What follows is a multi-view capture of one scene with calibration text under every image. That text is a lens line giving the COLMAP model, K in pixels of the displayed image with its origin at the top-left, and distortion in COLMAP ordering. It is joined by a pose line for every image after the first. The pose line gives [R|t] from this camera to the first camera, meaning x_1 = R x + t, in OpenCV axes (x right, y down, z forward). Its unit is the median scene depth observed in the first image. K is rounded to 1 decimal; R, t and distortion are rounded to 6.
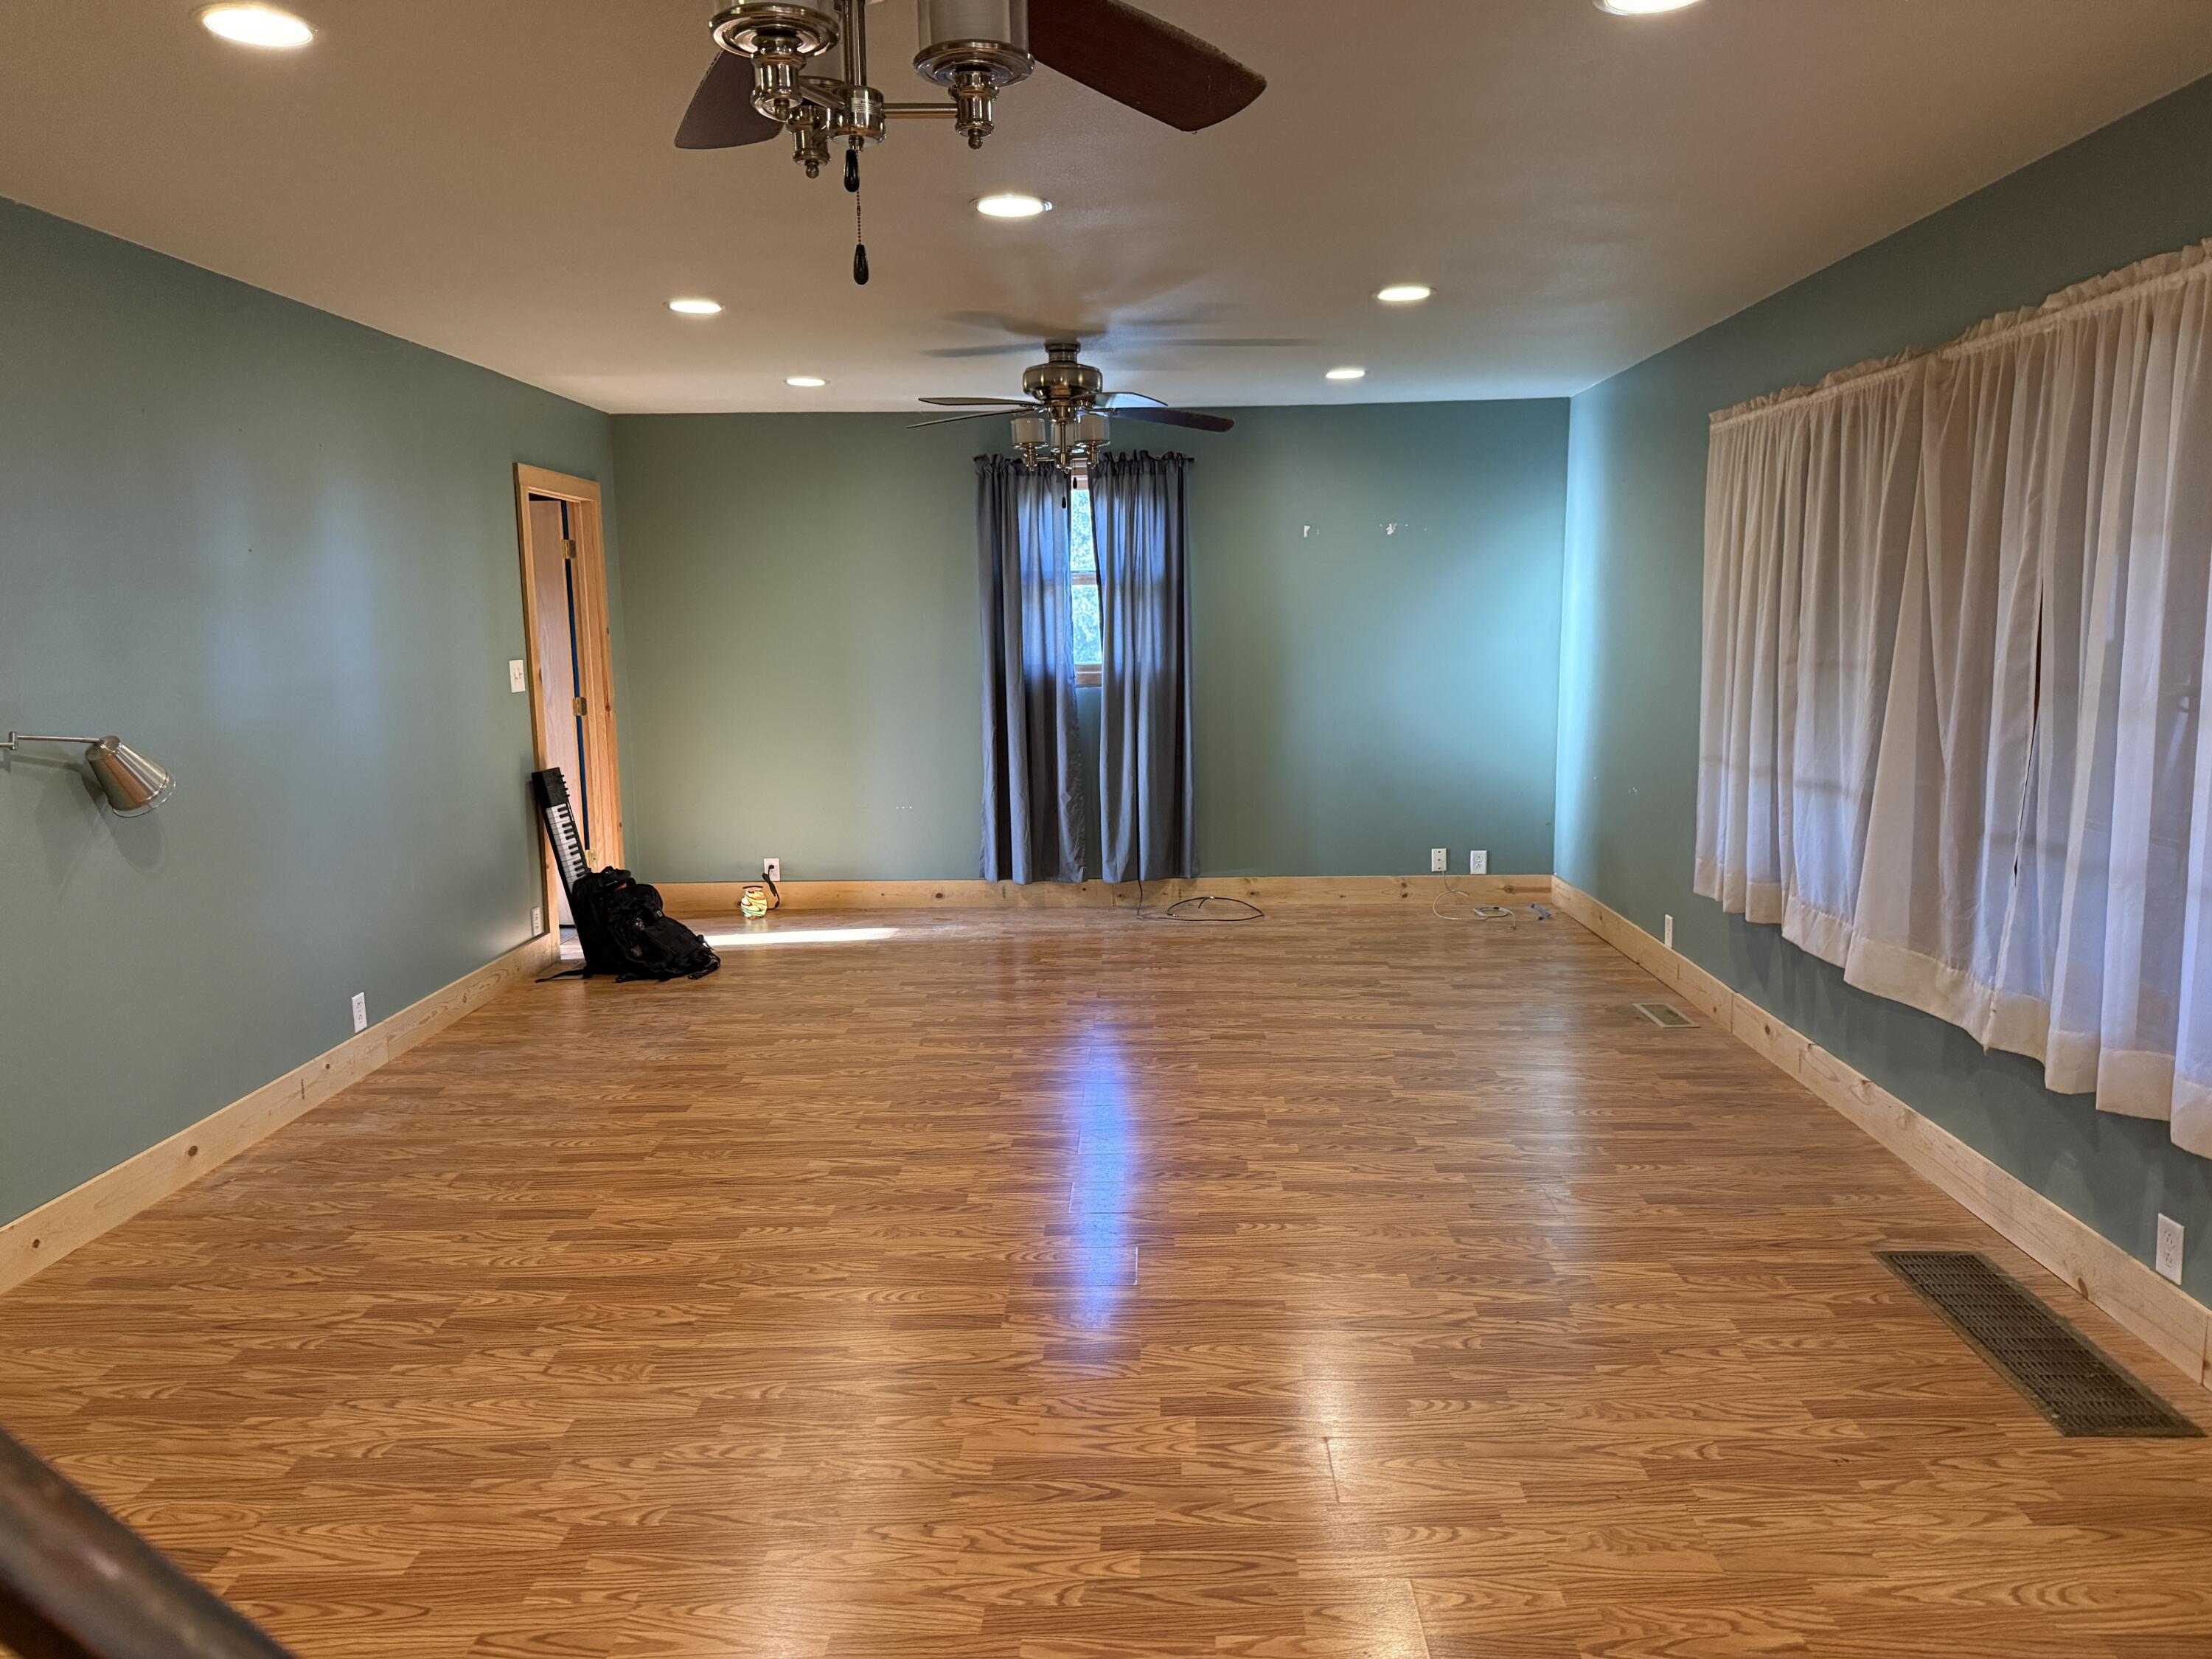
lens RADIAL K [[1541.9, 0, 1112.0], [0, 1541.9, 835.7], [0, 0, 1]] dist [0.104792, -0.157056]
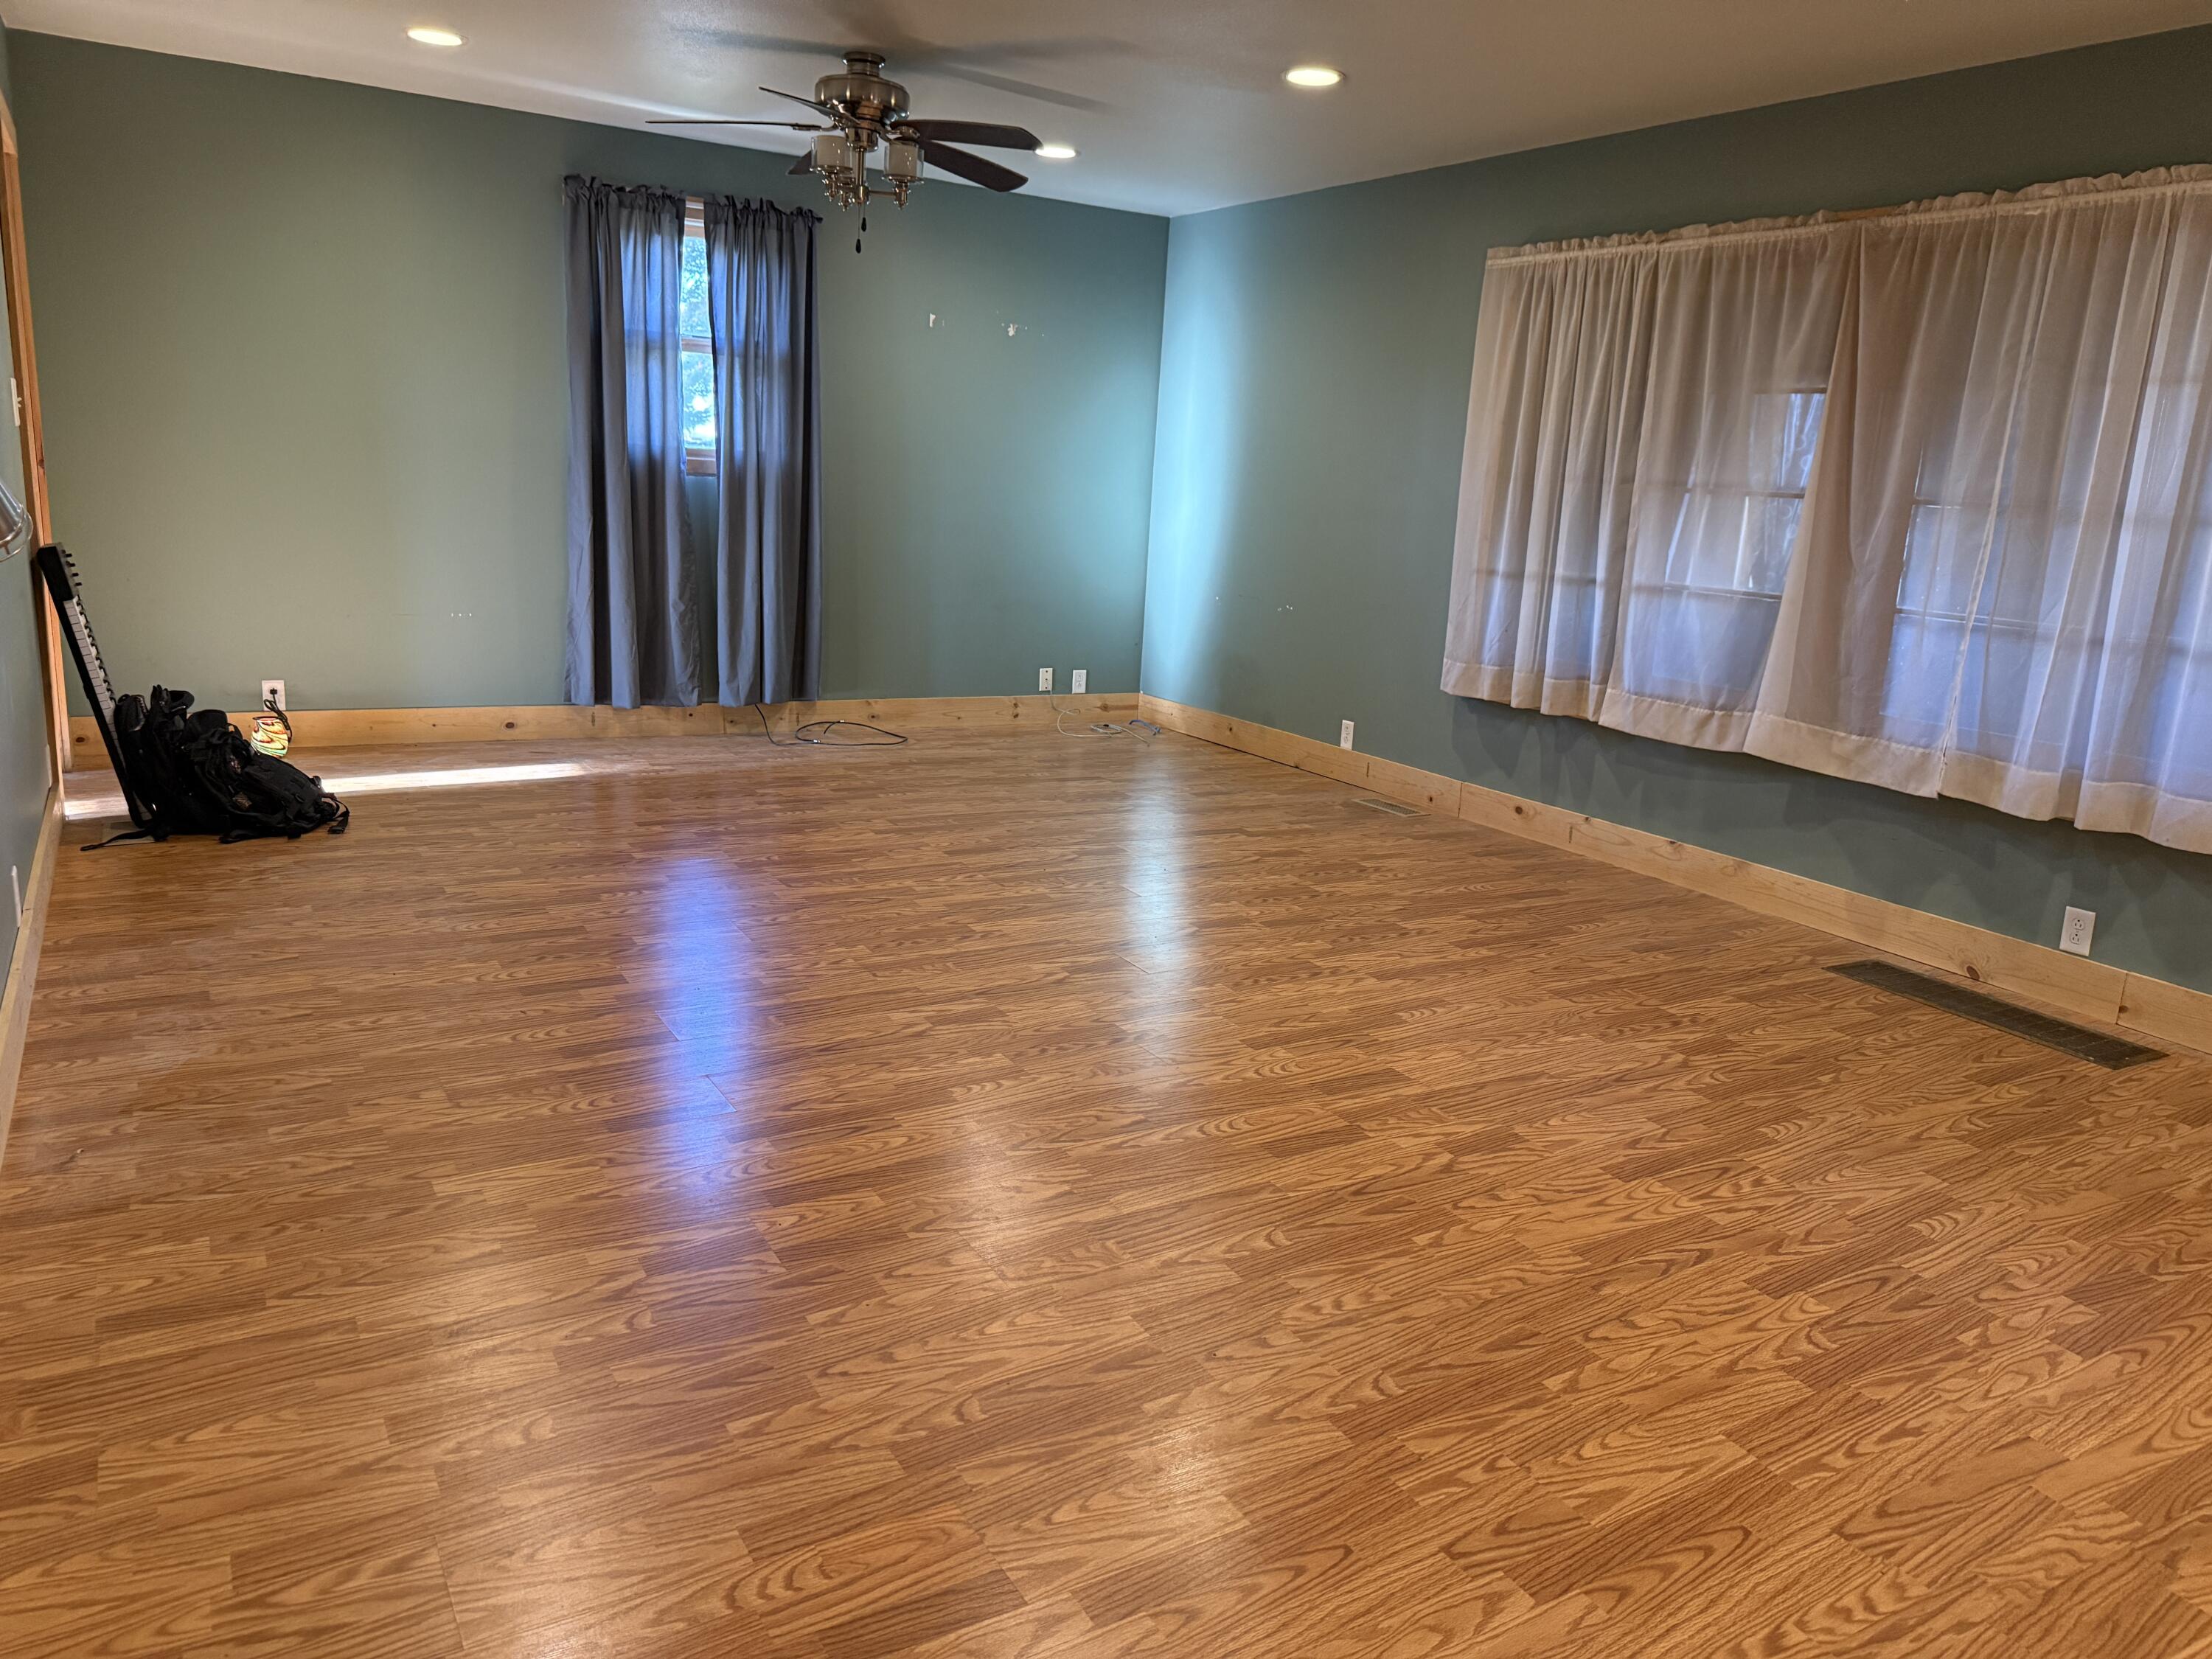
lens RADIAL K [[1541.9, 0, 1112.0], [0, 1541.9, 835.7], [0, 0, 1]] dist [0.104792, -0.157056]
pose [[0.837043, -0.060346, 0.543800, -0.357724], [0.006913, 0.994986, 0.099775, 0.019992], [-0.547094, -0.079756, 0.833263, 0.161432]]
